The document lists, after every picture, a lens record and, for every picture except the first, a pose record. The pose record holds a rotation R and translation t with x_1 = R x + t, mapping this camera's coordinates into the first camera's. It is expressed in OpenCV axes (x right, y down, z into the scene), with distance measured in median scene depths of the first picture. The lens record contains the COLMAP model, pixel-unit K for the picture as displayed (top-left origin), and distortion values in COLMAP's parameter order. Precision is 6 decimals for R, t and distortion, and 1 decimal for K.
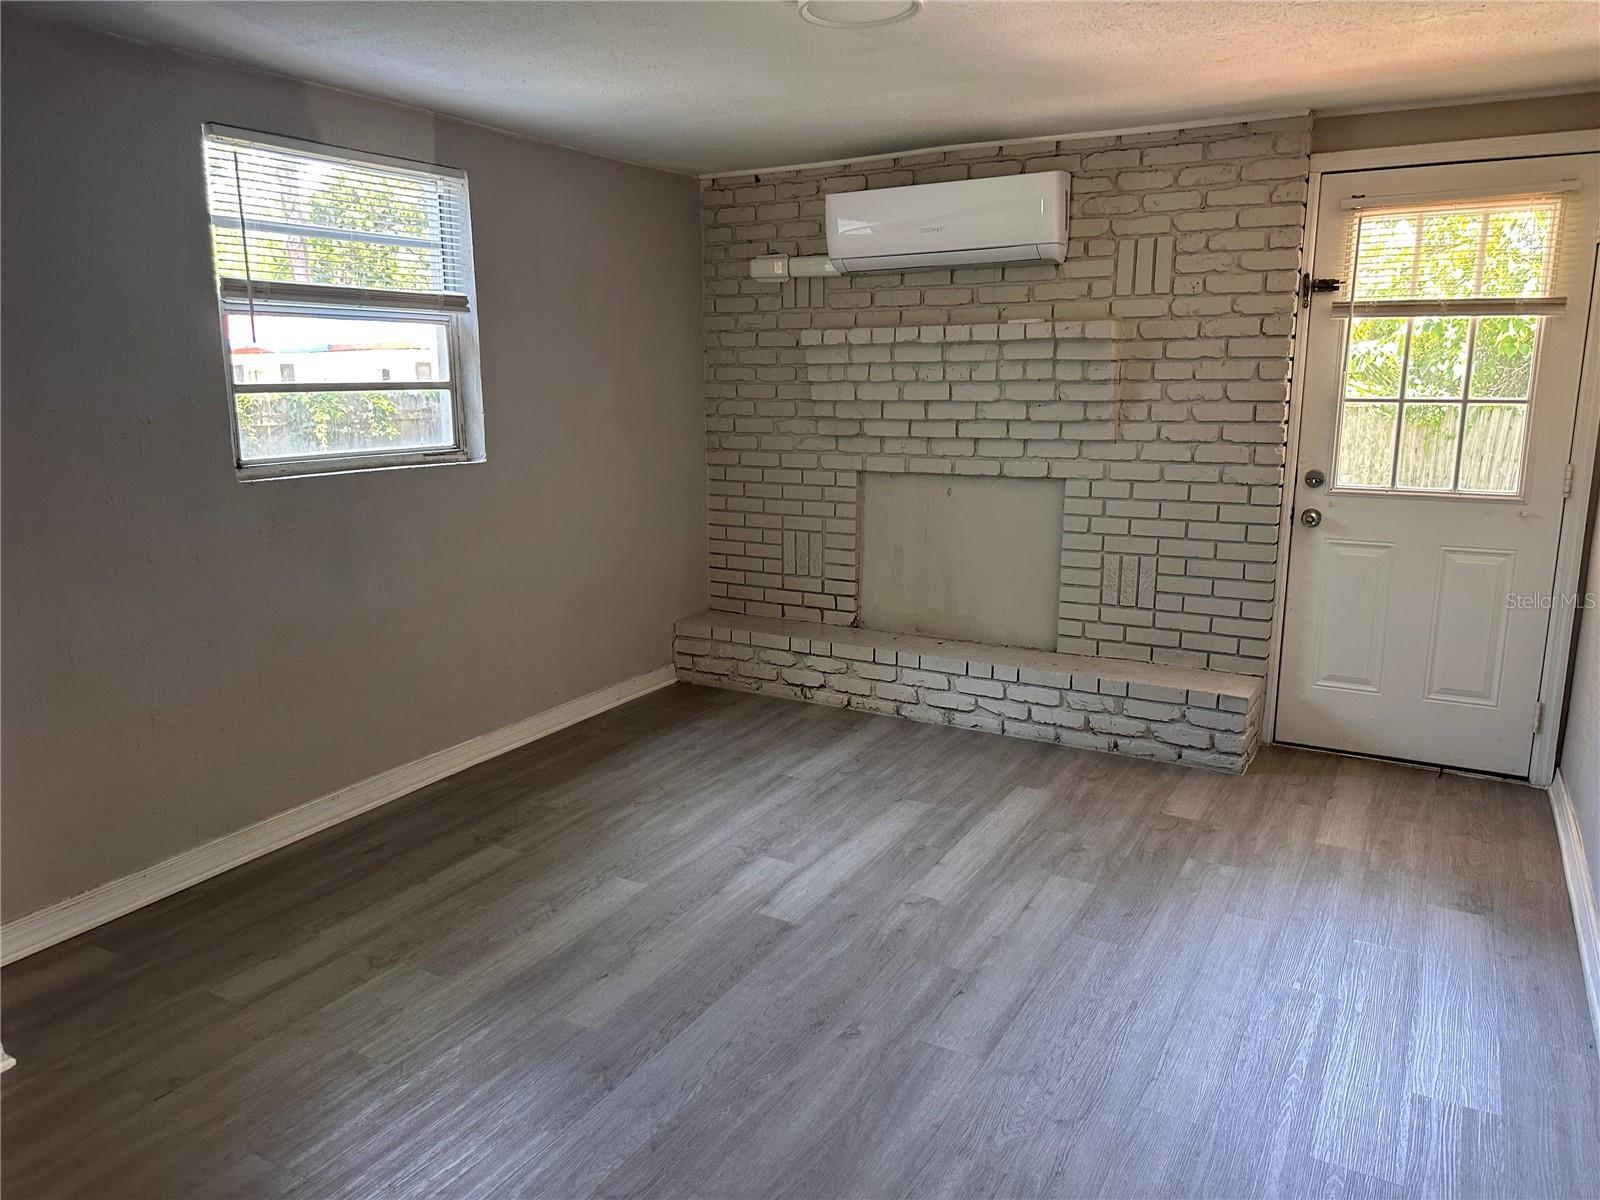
lens RADIAL K [[1137.0, 0, 800.0], [0, 1137.0, 600.0], [0, 0, 1]] dist [0.171966, -0.288353]
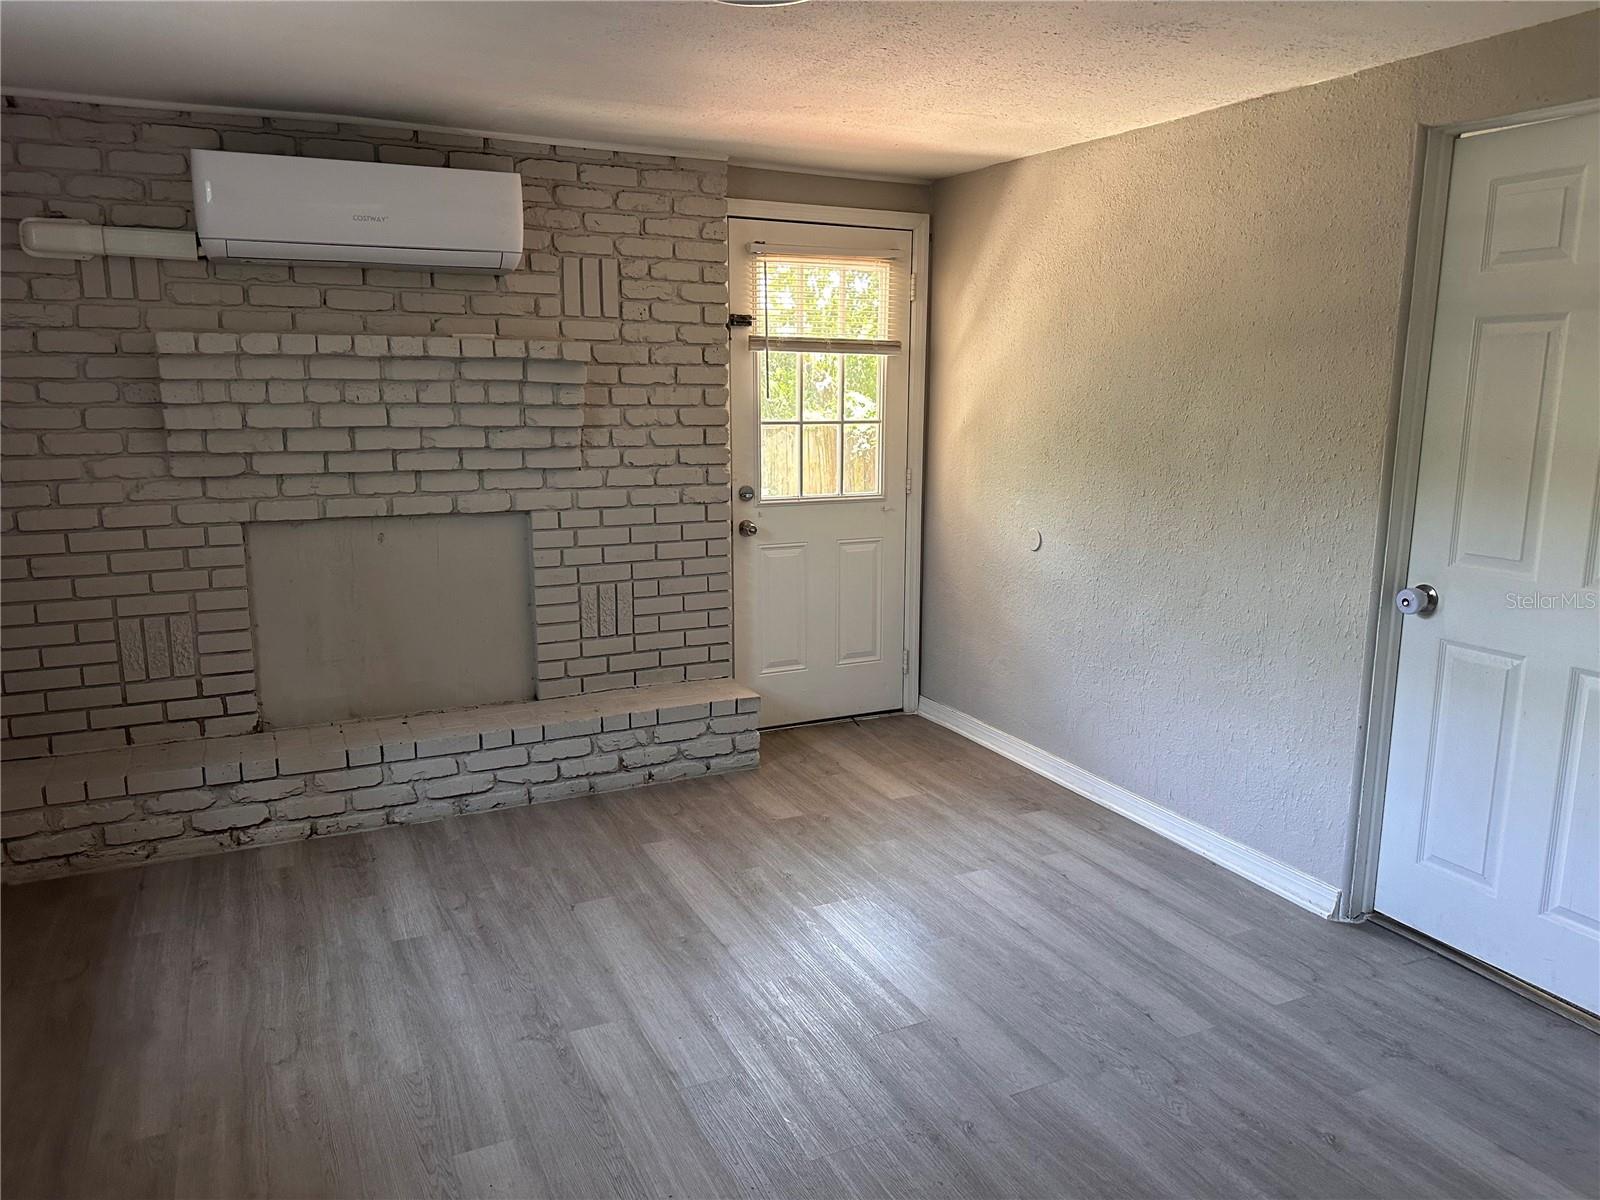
lens RADIAL K [[1137.0, 0, 800.0], [0, 1137.0, 600.0], [0, 0, 1]] dist [0.171966, -0.288353]
pose [[0.558173, -0.152347, 0.815618, -0.424137], [0.153064, 0.985034, 0.079242, -0.078836], [-0.815484, 0.080611, 0.573139, 0.321942]]
